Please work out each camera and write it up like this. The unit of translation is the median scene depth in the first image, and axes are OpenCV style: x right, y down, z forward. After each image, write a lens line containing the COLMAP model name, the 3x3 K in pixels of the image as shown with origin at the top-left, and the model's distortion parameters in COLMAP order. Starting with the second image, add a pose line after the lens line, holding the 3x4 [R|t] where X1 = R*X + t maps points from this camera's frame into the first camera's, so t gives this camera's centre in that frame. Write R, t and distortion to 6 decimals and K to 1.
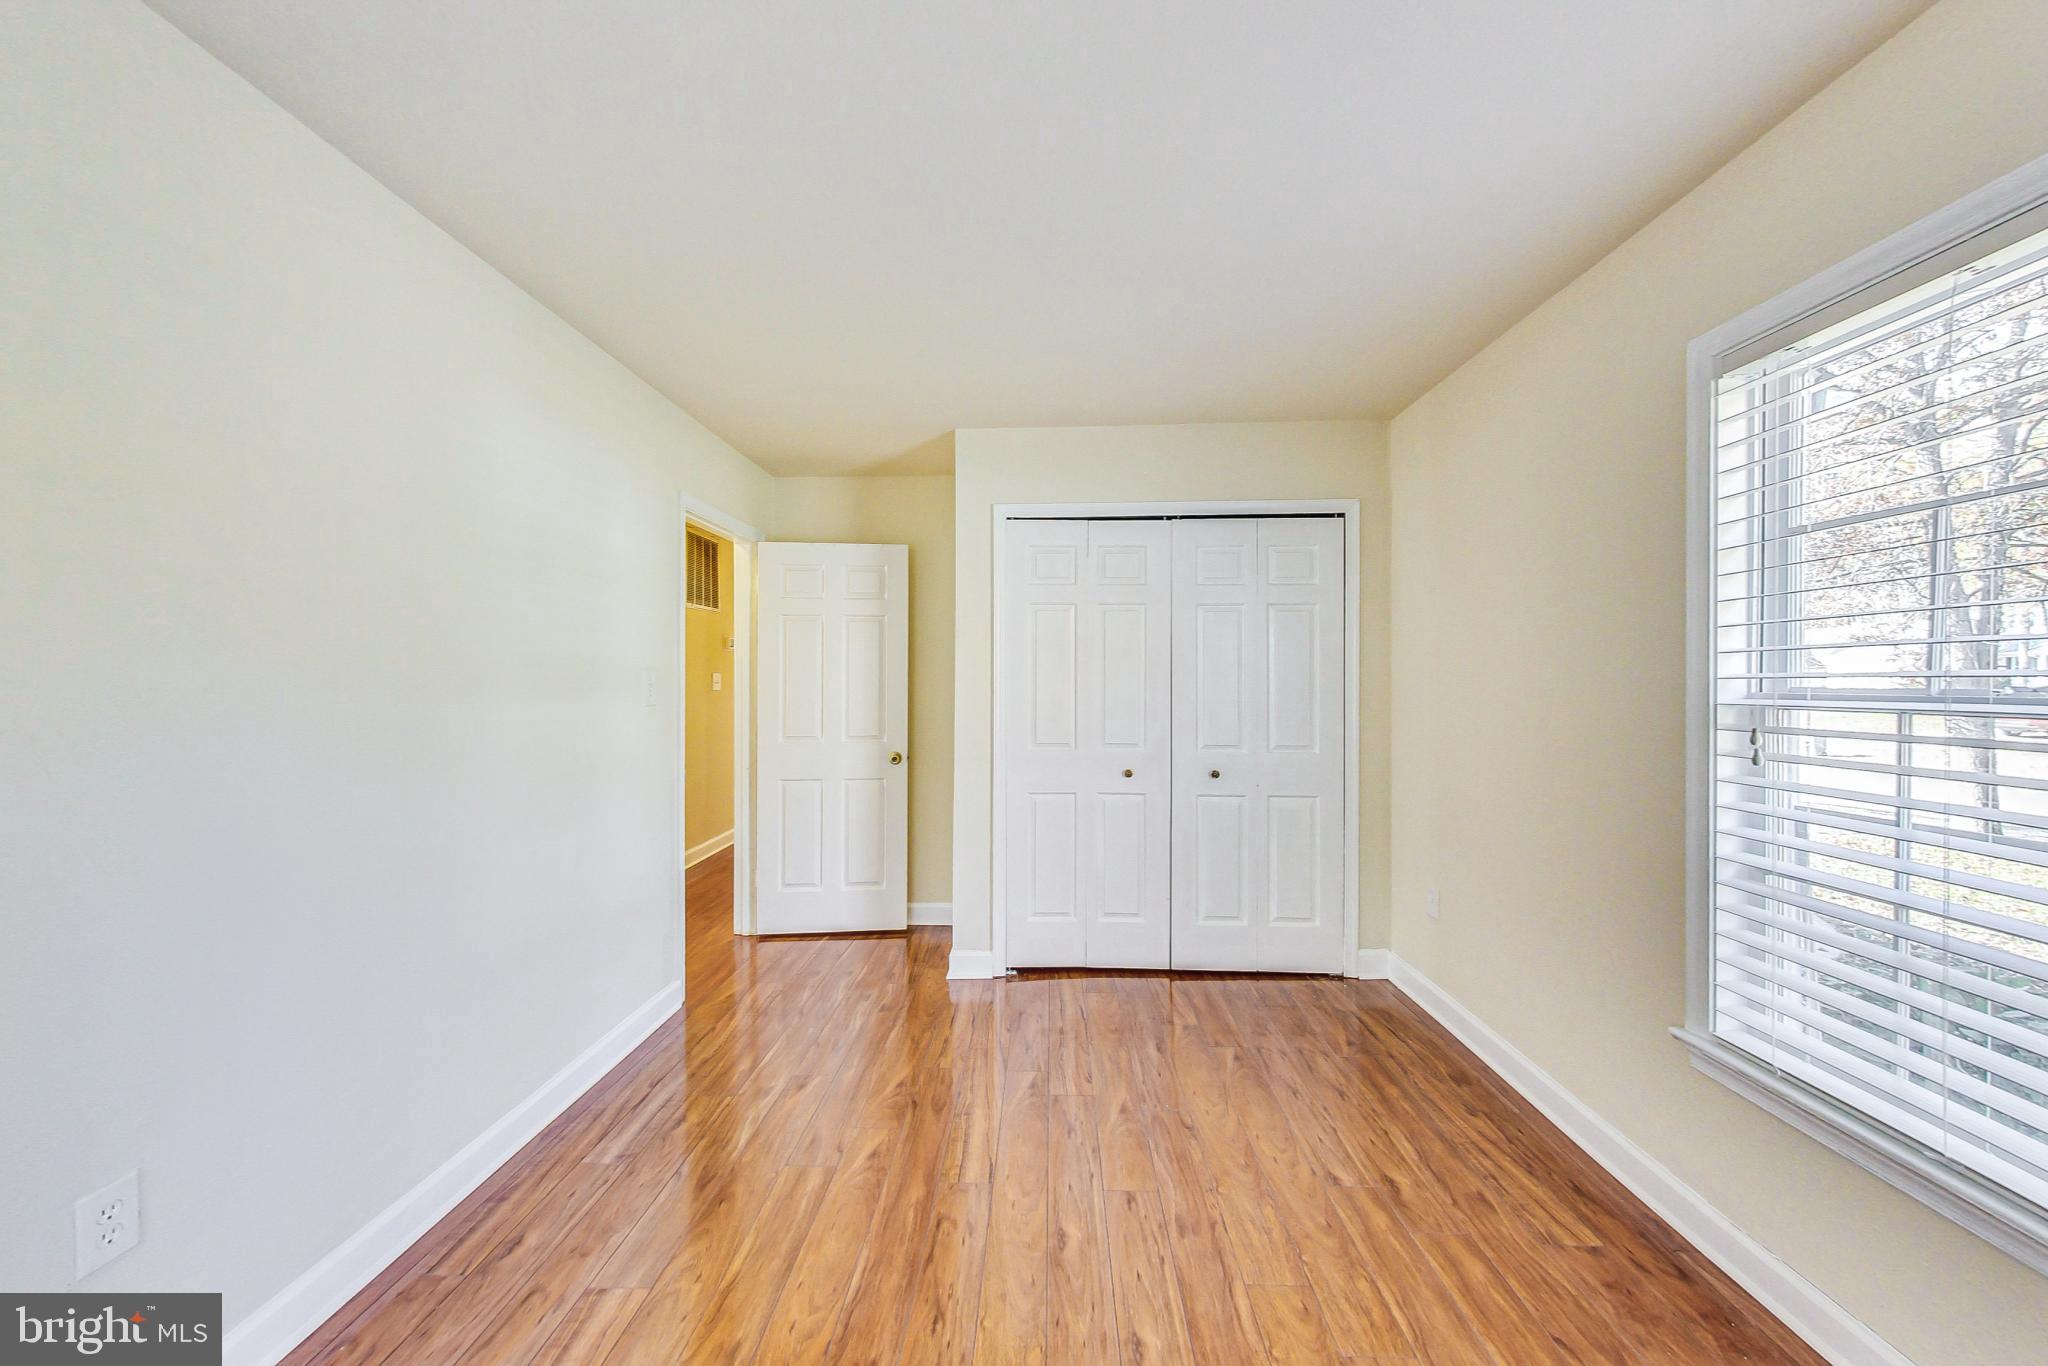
lens RADIAL K [[750.0, 0, 1024.0], [0, 750.0, 683.0], [0, 0, 1]] dist [0.000125, 0.000157]
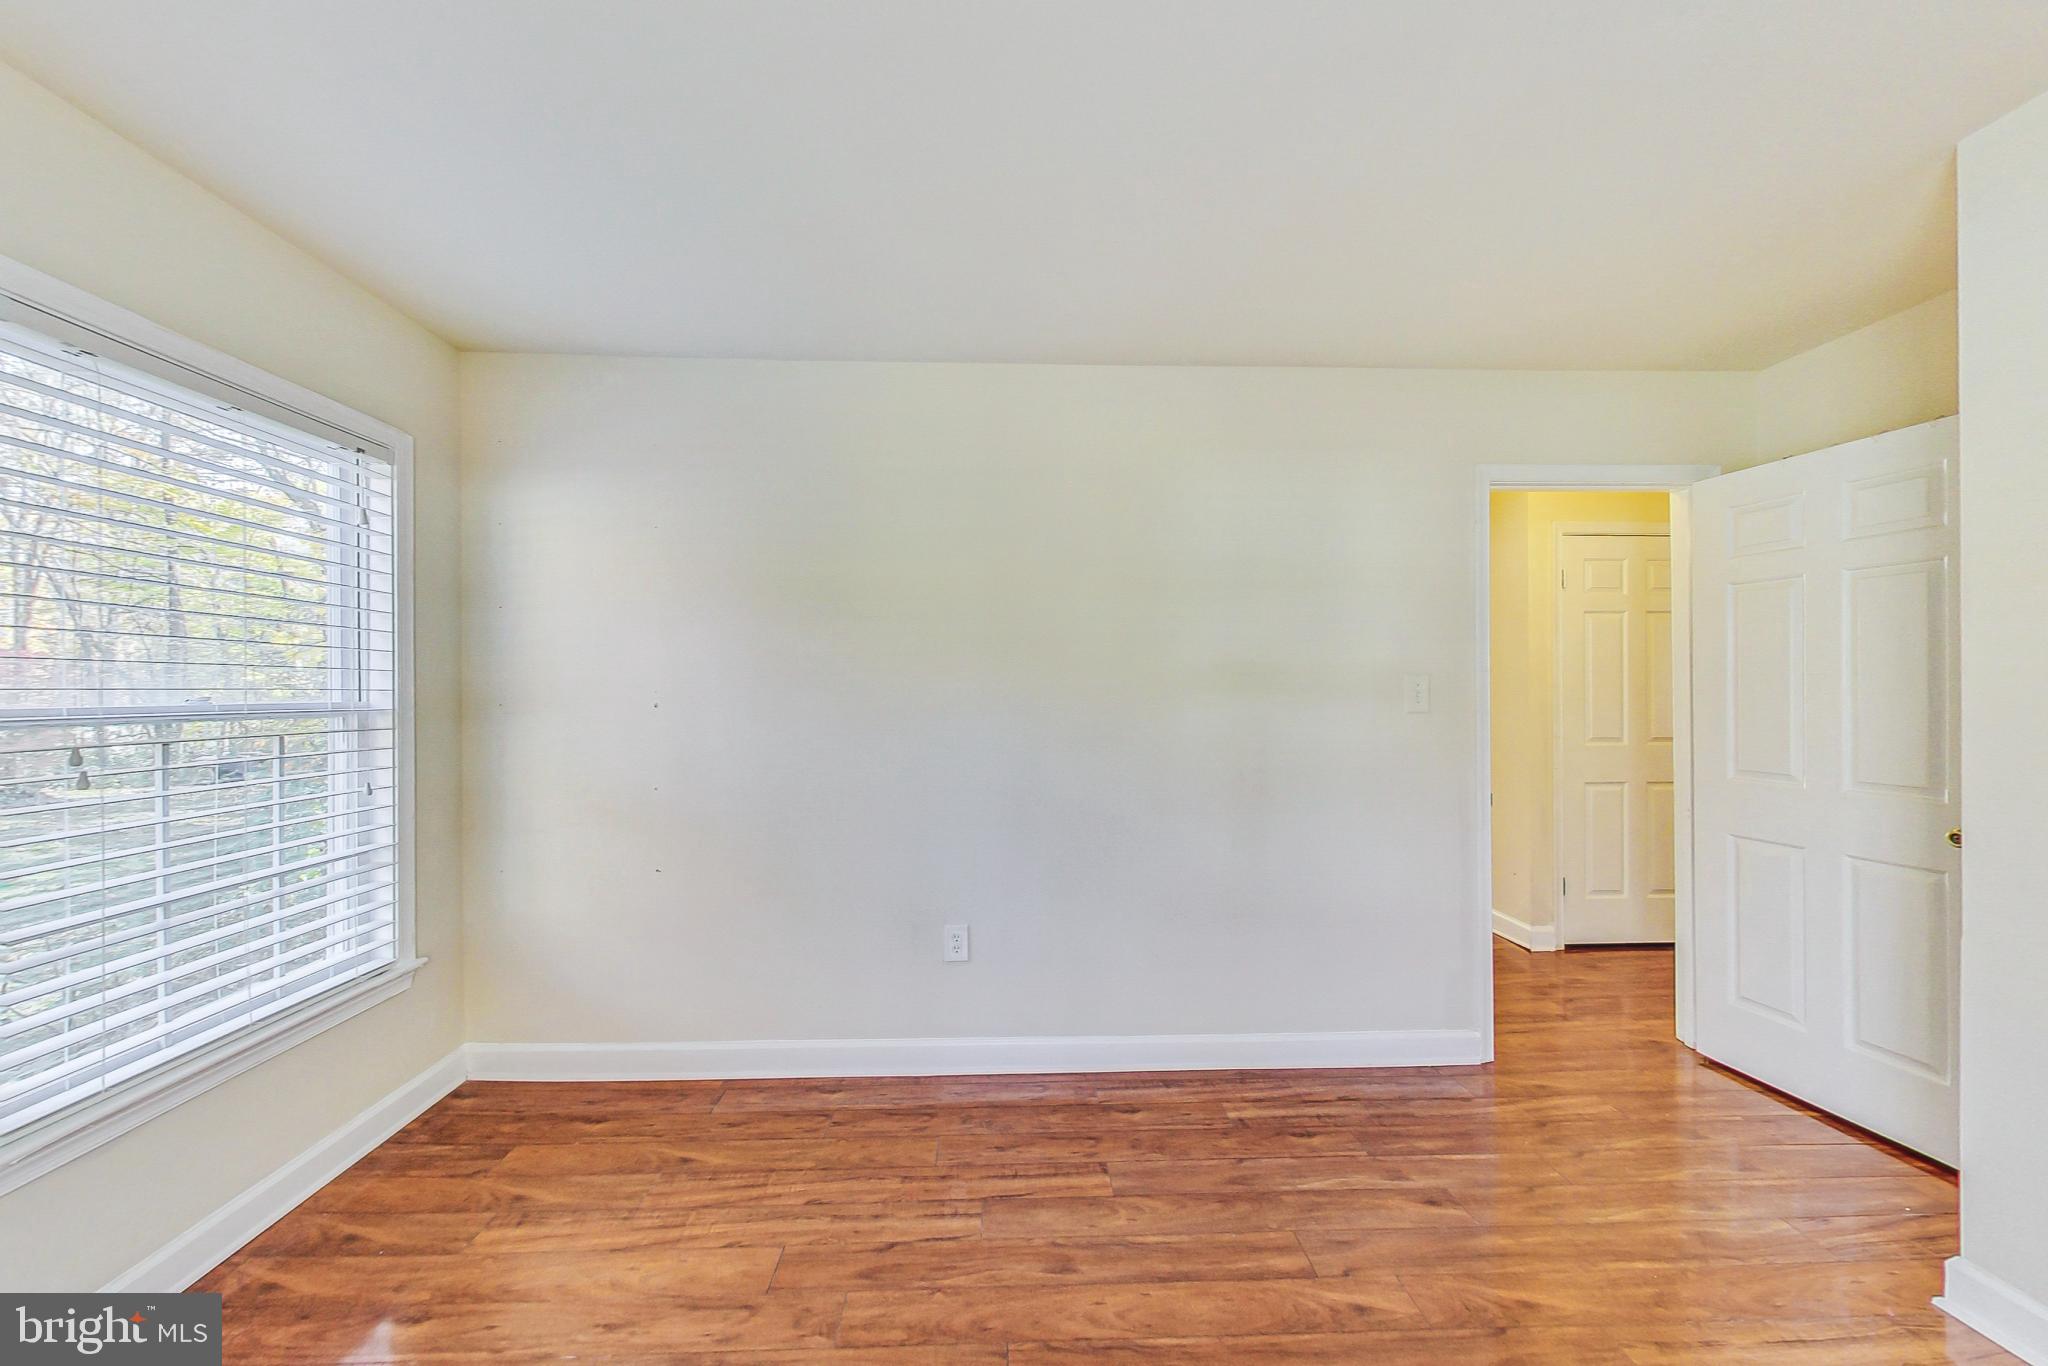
lens RADIAL K [[750.0, 0, 1024.0], [0, 750.0, 683.0], [0, 0, 1]] dist [0.000125, 0.000157]
pose [[0.058377, -0.003761, -0.998287, 0.662276], [0.008781, 0.999956, -0.003254, -0.018146], [0.998256, -0.008576, 0.058408, 0.738868]]
